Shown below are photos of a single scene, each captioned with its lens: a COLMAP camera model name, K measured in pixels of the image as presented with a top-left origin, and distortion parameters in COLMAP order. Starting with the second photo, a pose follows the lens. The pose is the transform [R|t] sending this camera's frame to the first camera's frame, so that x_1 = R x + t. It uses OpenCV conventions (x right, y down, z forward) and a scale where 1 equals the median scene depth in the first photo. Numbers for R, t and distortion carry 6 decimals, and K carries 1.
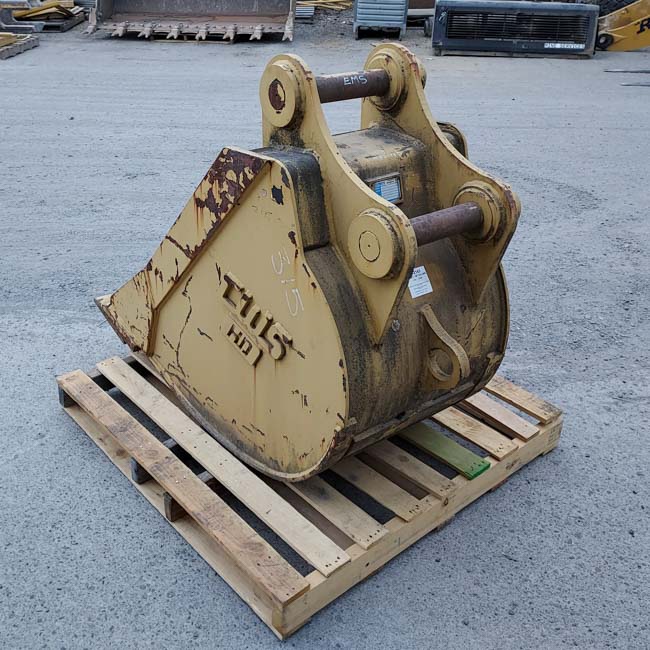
lens RADIAL K [[711.8, 0, 309.1], [0, 711.8, 324.5], [0, 0, 1]] dist [0.018530, -0.002614]
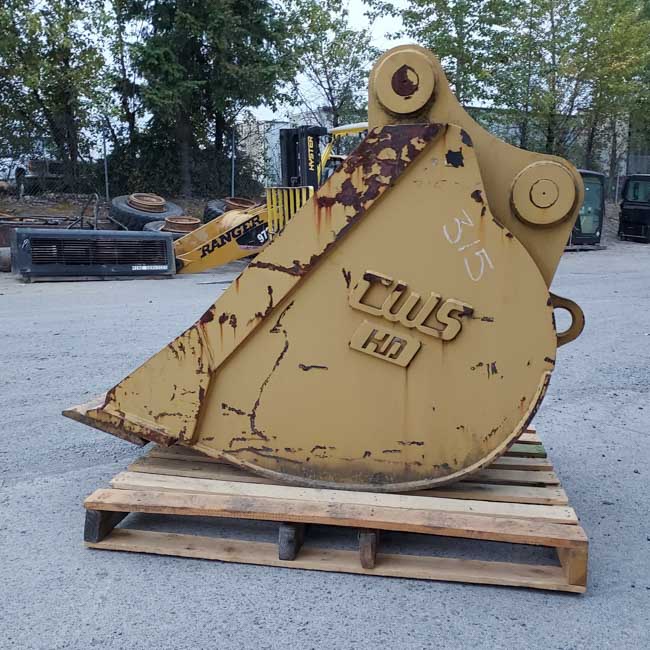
lens RADIAL K [[728.2, 0, 339.6], [0, 728.2, 415.3], [0, 0, 1]] dist [0.026930, 0.025186]
pose [[0.756544, -0.171447, 0.631068, -0.765867], [0.316287, 0.940572, -0.123642, 0.209920], [-0.572366, 0.293139, 0.765811, 0.327543]]
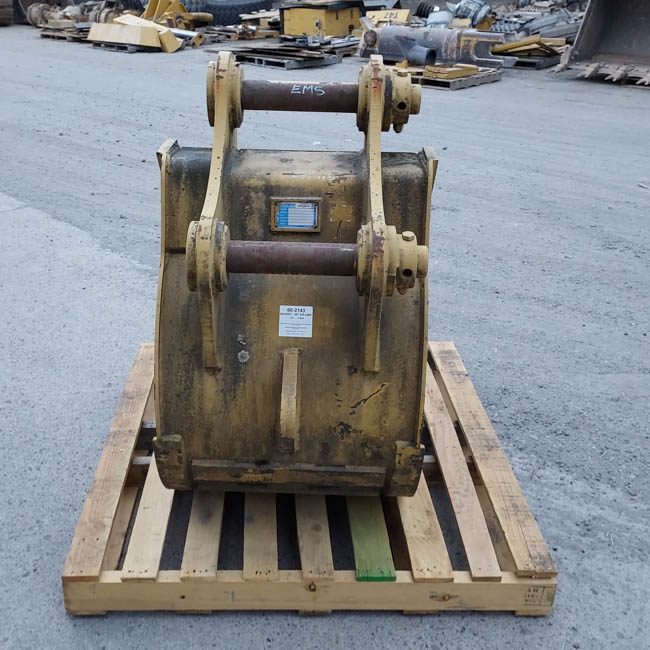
lens RADIAL K [[746.4, 0, 314.5], [0, 746.4, 371.4], [0, 0, 1]] dist [0.028593, 0.003702]
pose [[0.778067, 0.300787, -0.551488, 0.646666], [-0.309033, 0.947610, 0.080836, -0.076688], [0.546910, 0.107532, 0.830257, 0.232205]]
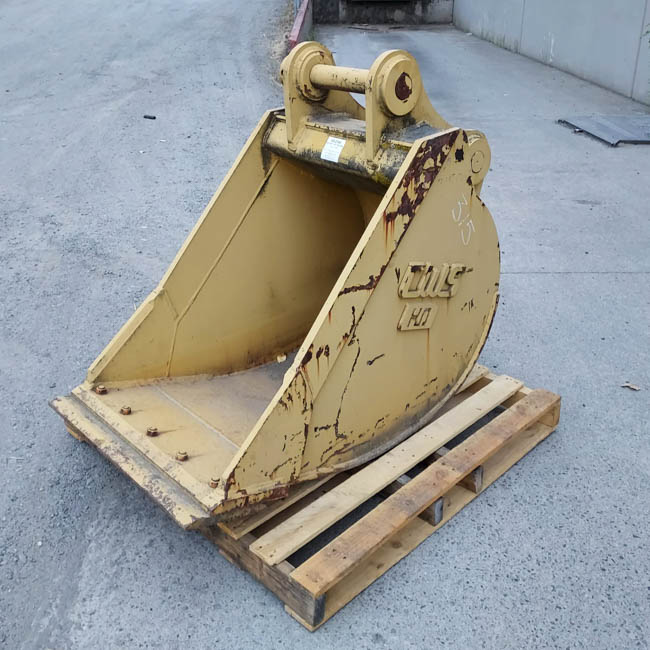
lens RADIAL K [[711.8, 0, 309.1], [0, 711.8, 324.5], [0, 0, 1]] dist [0.018530, -0.002614]
pose [[-0.061985, -0.472095, 0.879366, -1.045712], [0.493021, 0.751580, 0.438244, -0.527835], [-0.867806, 0.460711, 0.186166, 0.952019]]
